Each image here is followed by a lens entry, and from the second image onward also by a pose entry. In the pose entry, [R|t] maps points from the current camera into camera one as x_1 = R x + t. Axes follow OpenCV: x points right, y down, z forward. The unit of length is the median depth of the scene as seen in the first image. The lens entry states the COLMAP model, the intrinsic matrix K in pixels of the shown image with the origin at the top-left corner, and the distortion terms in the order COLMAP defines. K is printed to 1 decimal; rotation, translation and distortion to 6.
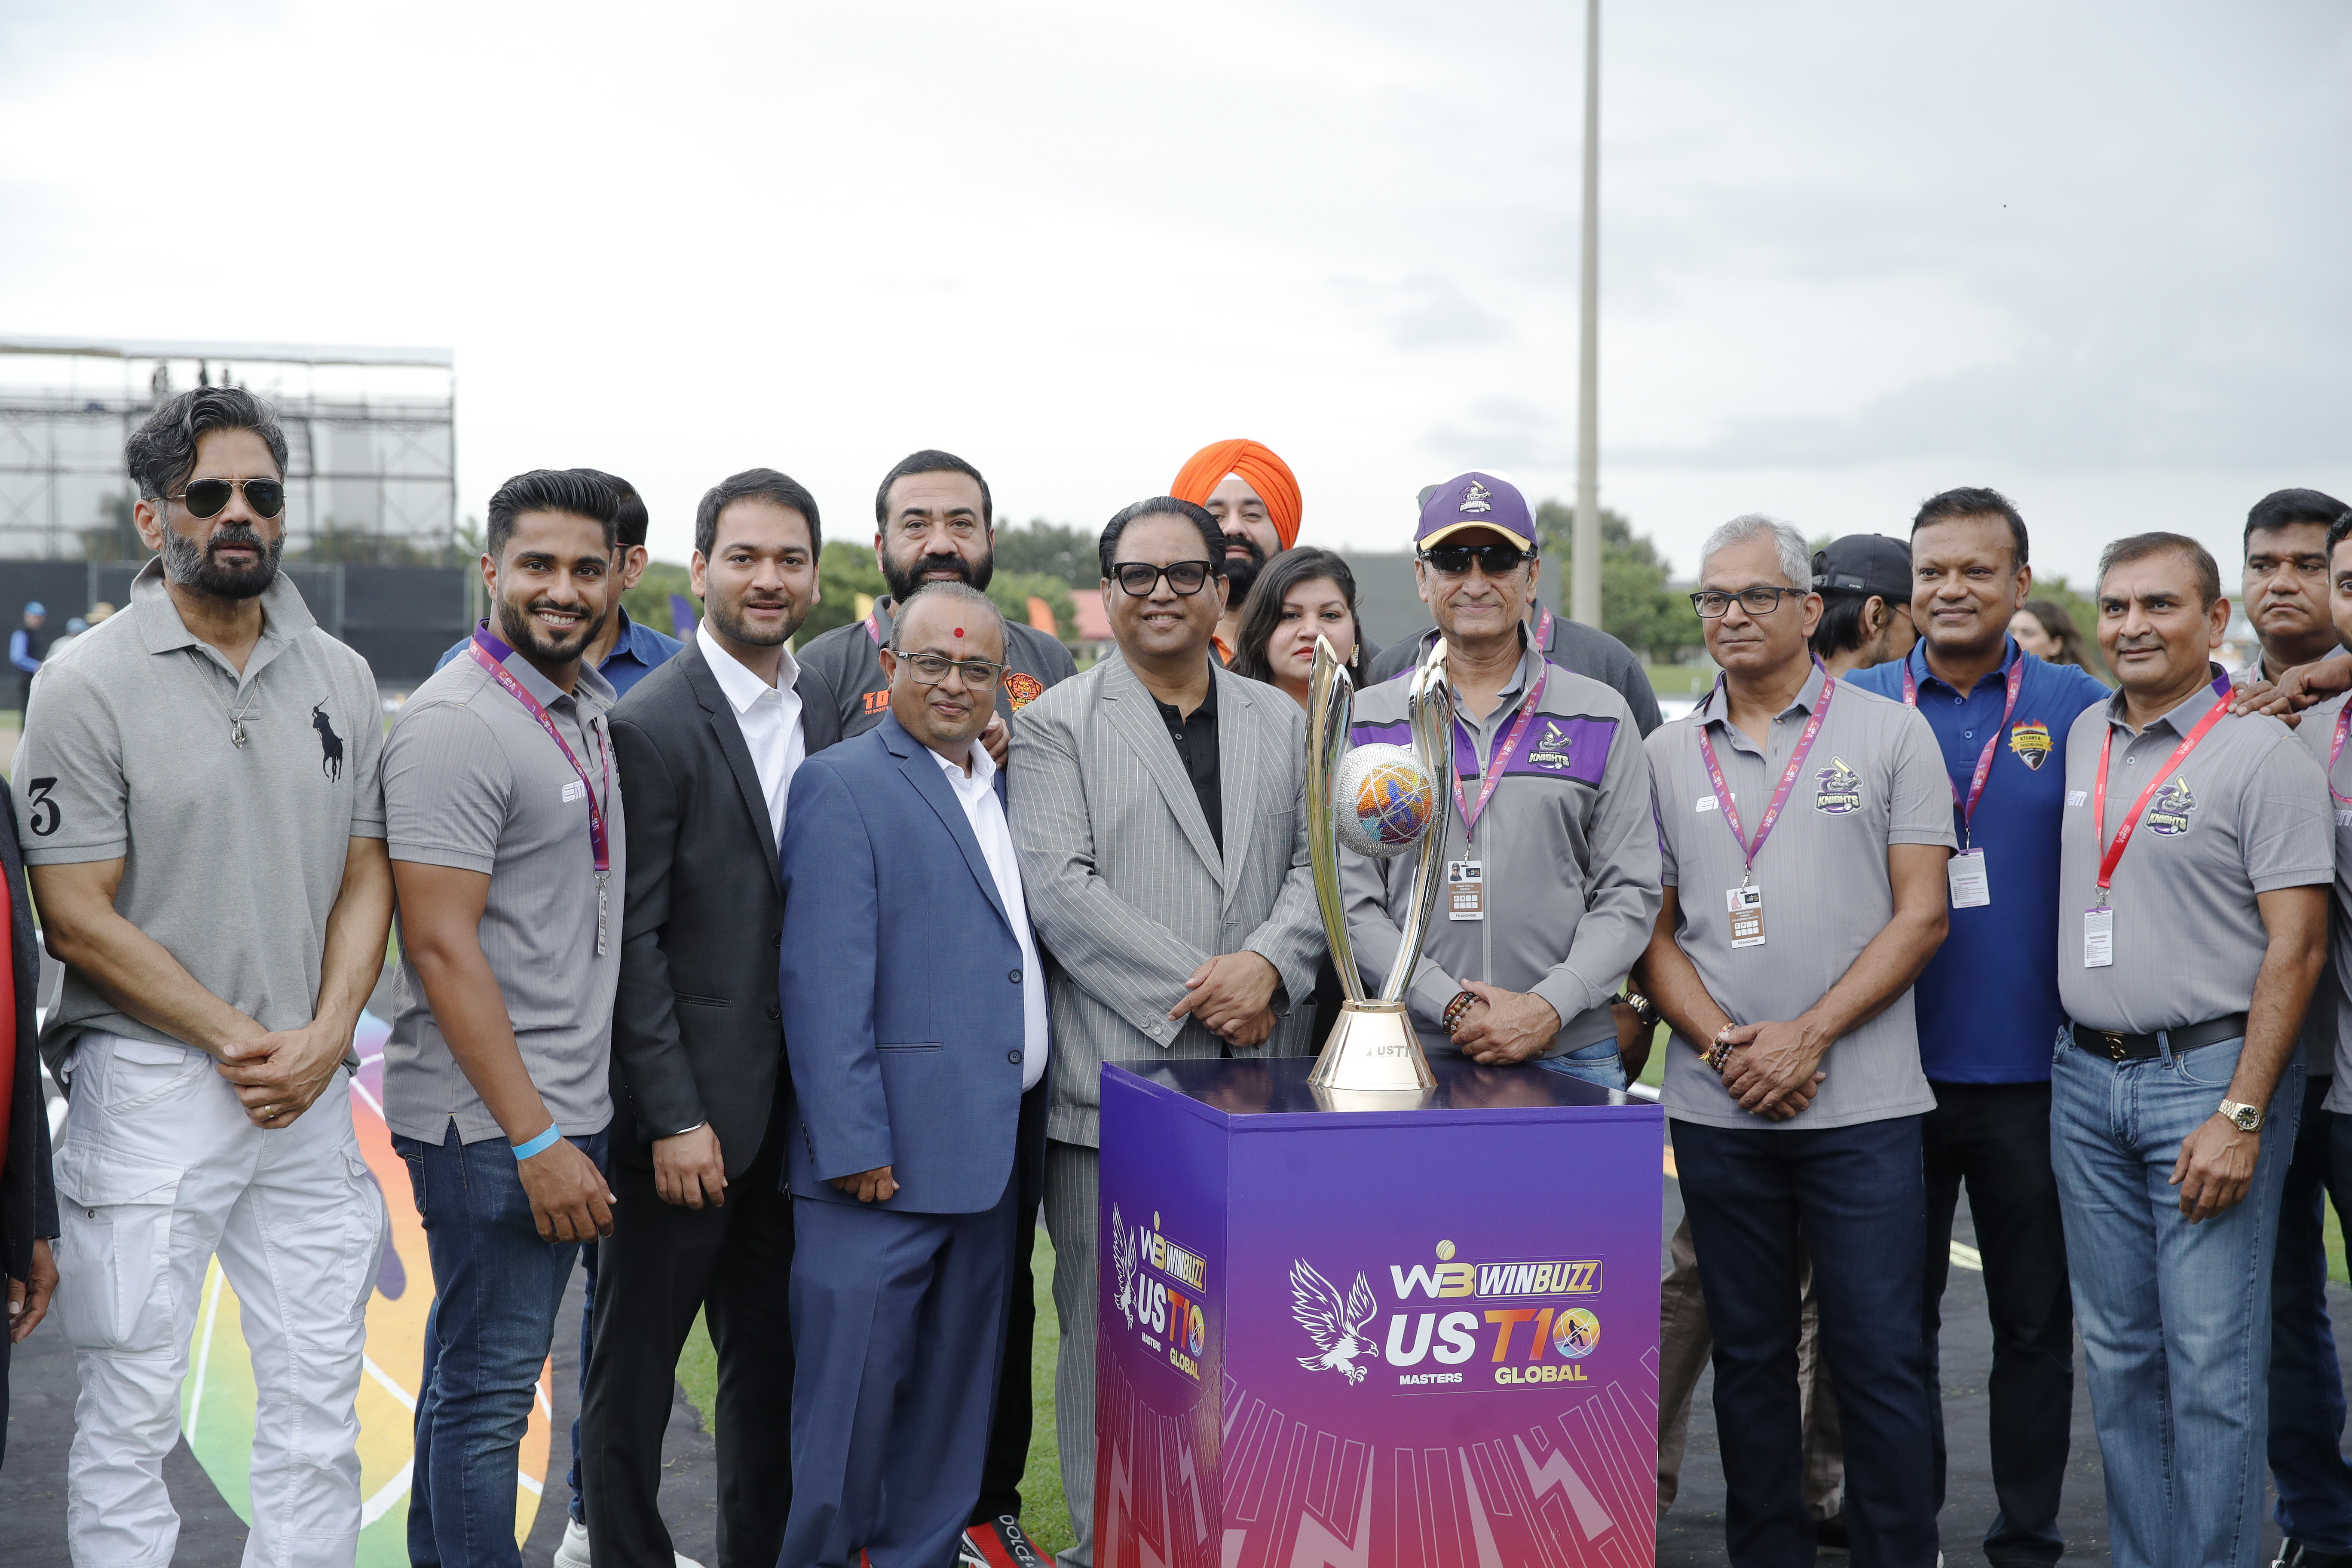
lens RADIAL K [[3769.8, 0, 1176.0], [0, 3769.8, 784.0], [0, 0, 1]] dist [-0.030131, 0.025051]
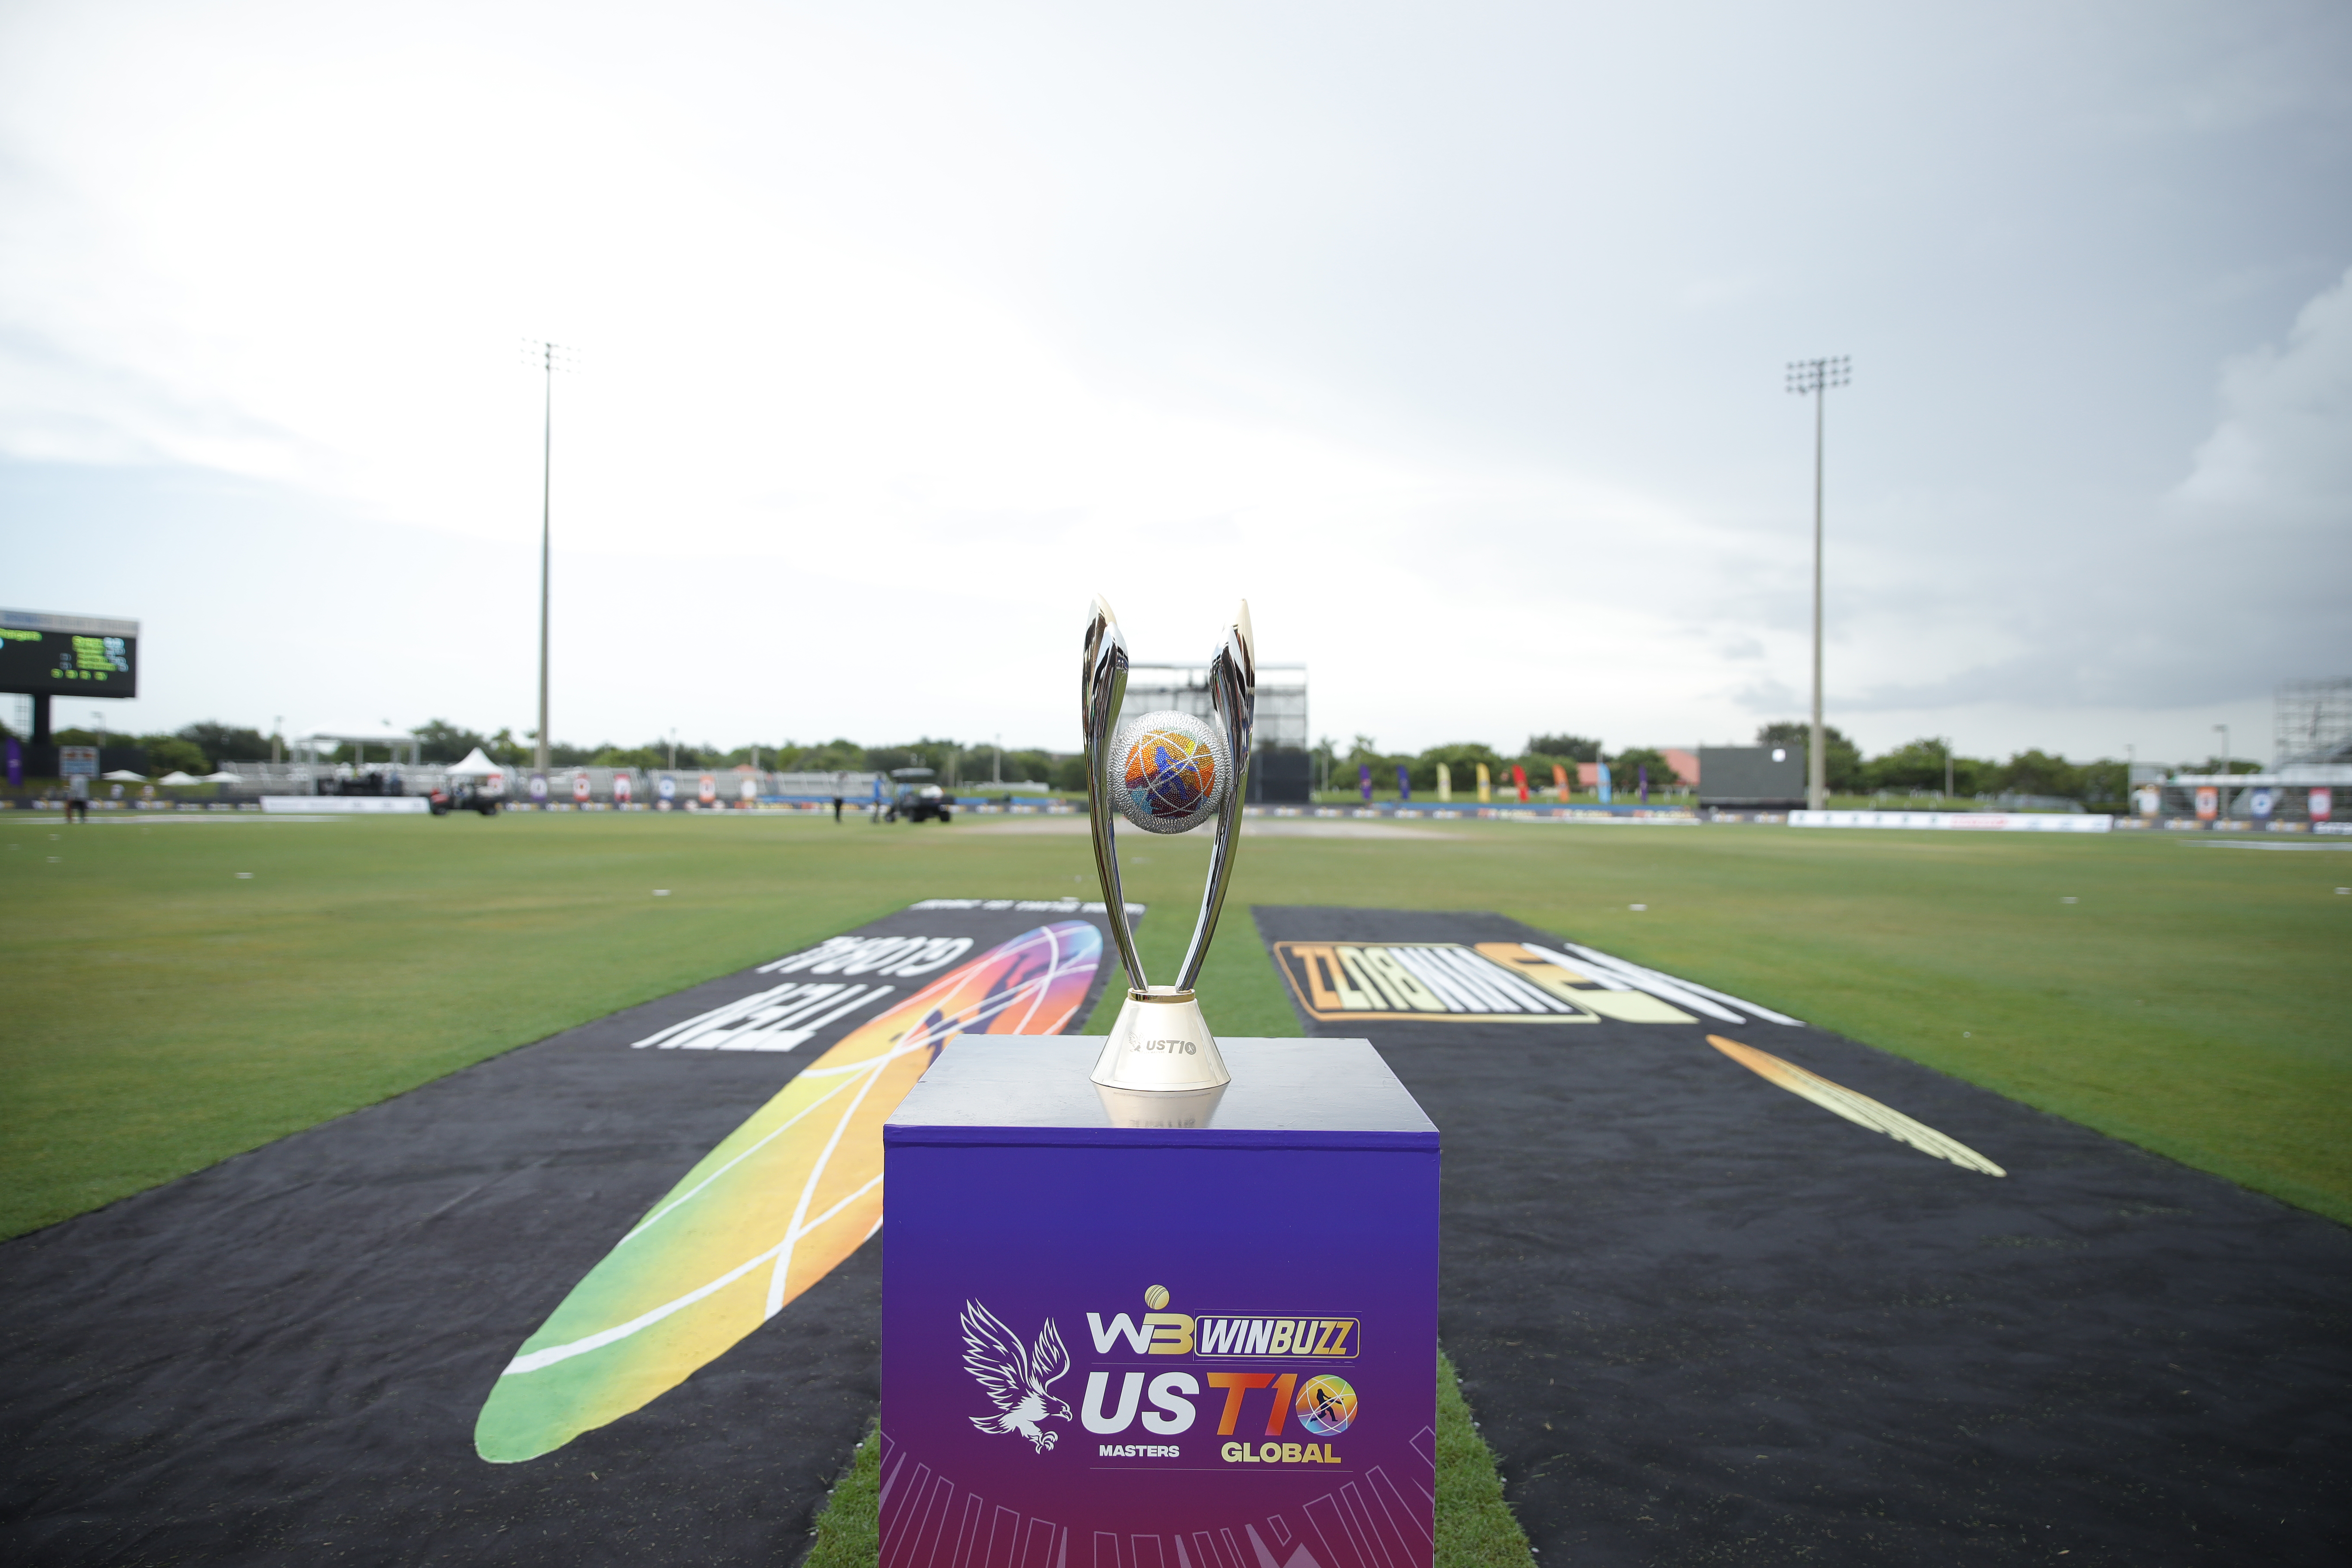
lens RADIAL K [[1535.9, 0, 1176.4], [0, 1535.9, 808.2], [0, 0, 1]] dist [0.001287, -0.003179]
pose [[0.959073, 0.002873, -0.283144, 0.165415], [-0.009213, 0.999736, -0.021062, 0.021544], [0.283008, 0.022808, 0.958846, 0.647053]]
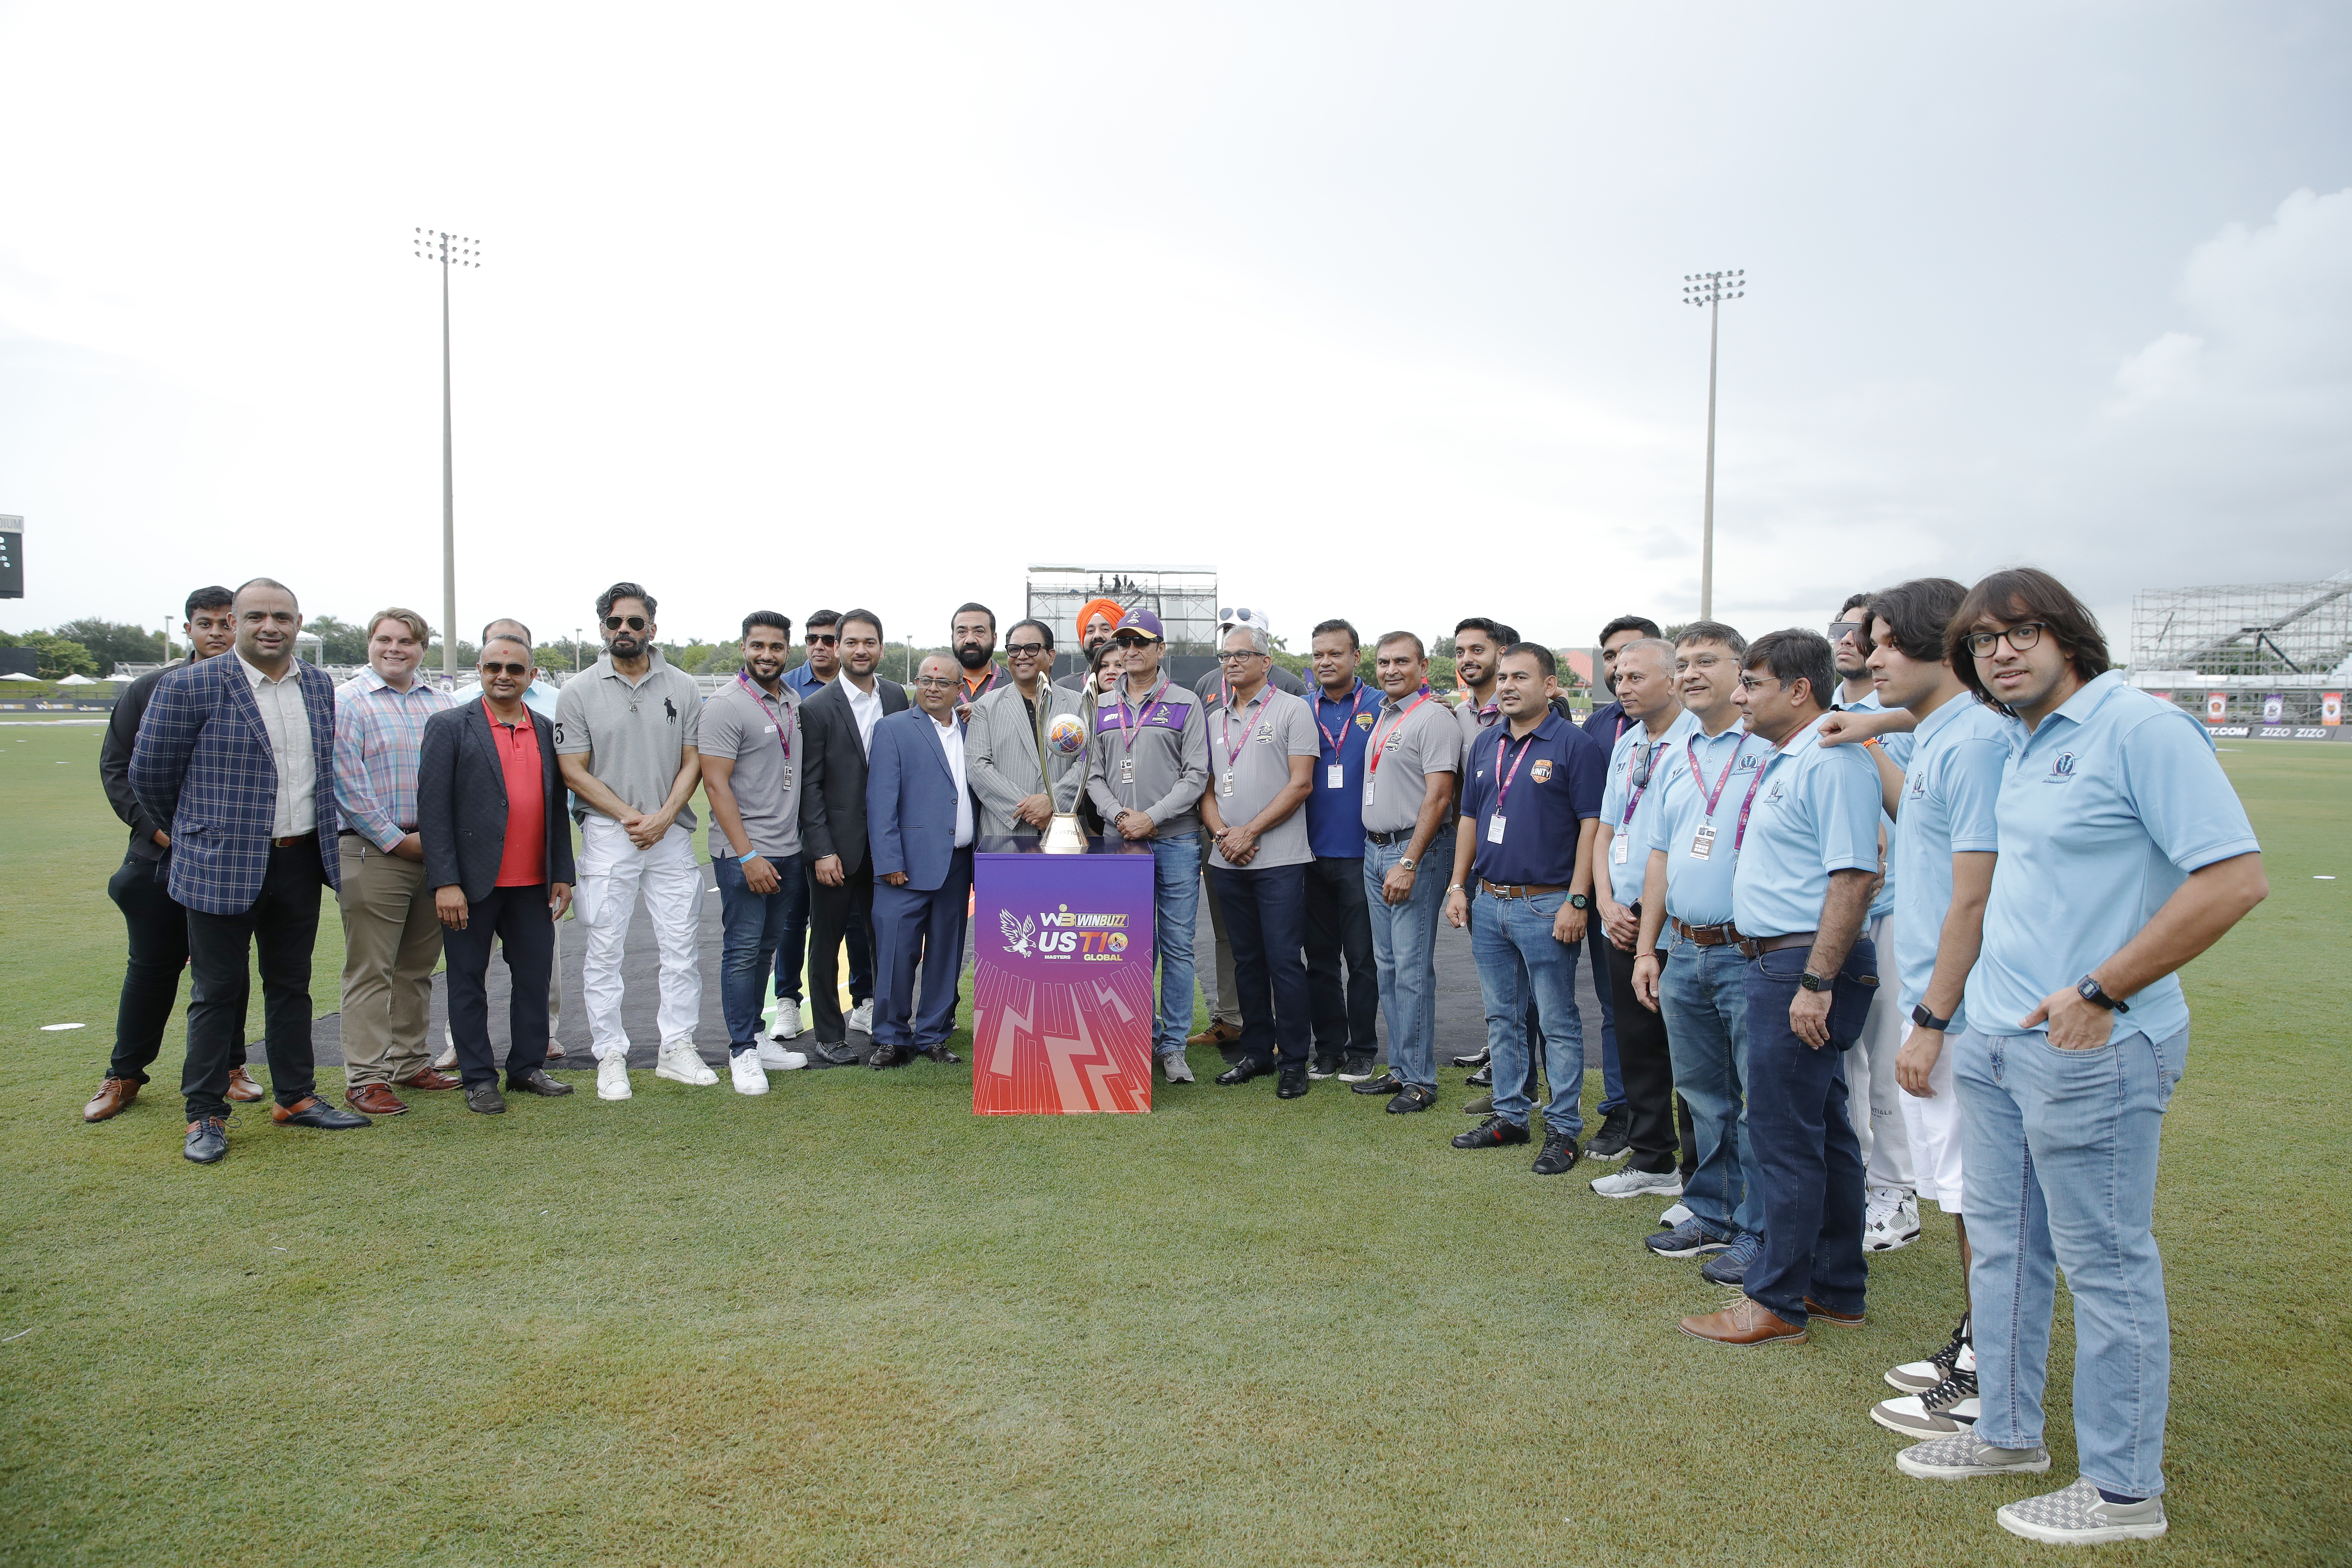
lens RADIAL K [[1535.9, 0, 1176.4], [0, 1535.9, 808.2], [0, 0, 1]] dist [0.001287, -0.003179]
pose [[0.973600, 0.018437, -0.227517, 0.372953], [-0.008856, 0.999033, 0.043062, 0.008315], [0.228091, -0.039910, 0.972822, -0.009729]]
